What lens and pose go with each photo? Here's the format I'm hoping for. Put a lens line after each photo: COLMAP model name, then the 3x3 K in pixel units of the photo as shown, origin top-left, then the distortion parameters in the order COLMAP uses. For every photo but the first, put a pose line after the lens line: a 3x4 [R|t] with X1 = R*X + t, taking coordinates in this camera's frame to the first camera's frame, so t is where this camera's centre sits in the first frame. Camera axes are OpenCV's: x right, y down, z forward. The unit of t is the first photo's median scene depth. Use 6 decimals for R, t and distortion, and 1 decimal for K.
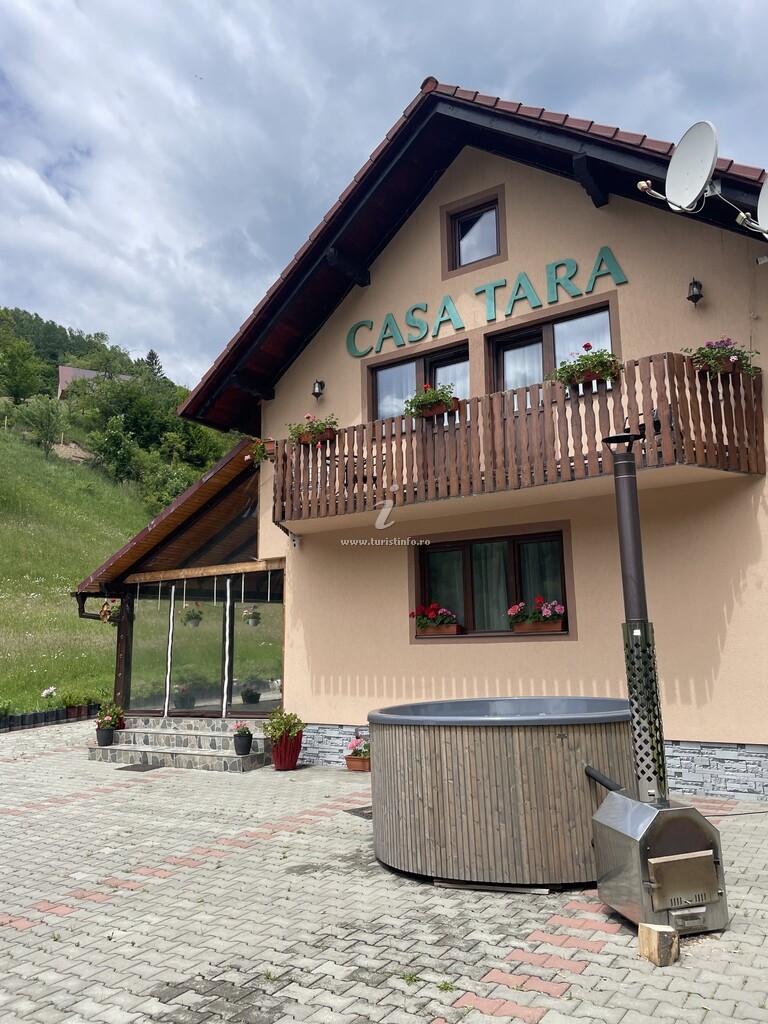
lens RADIAL K [[770.0, 0, 382.6], [0, 770.0, 509.3], [0, 0, 1]] dist [0.070853, -0.081584]
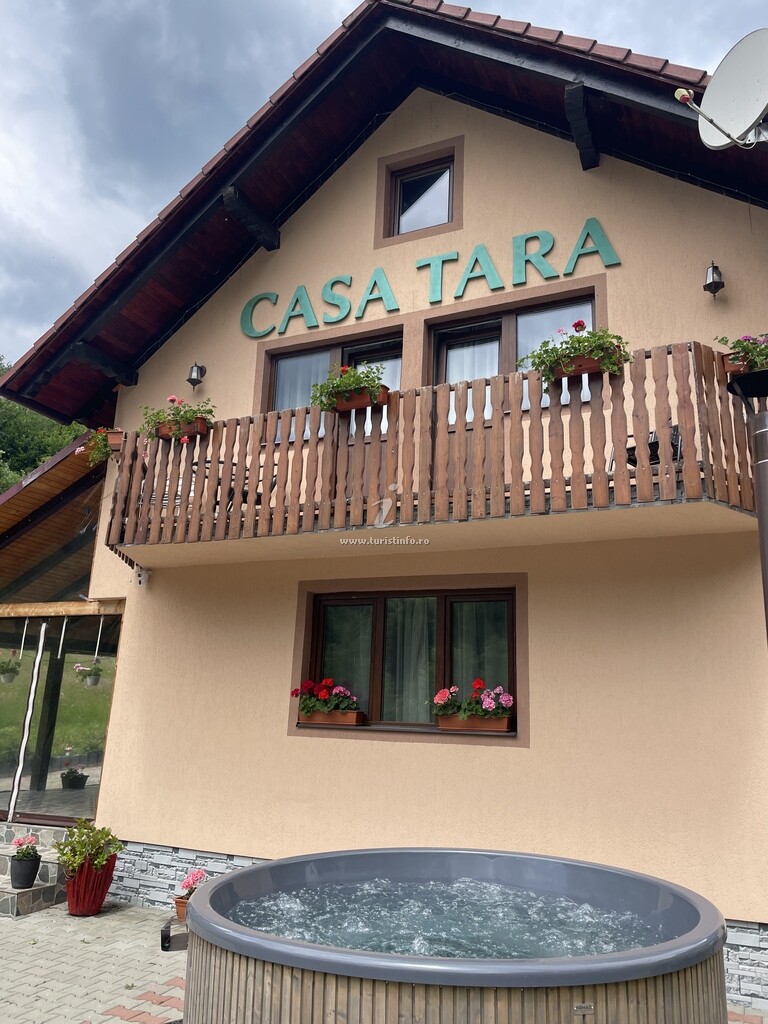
lens RADIAL K [[770.0, 0, 390.1], [0, 770.0, 508.5], [0, 0, 1]] dist [0.070853, -0.081584]
pose [[0.986225, 0.092069, 0.137420, 0.011348], [-0.081473, 0.993391, -0.080844, 0.019753], [-0.143955, 0.068534, 0.987208, 0.274439]]
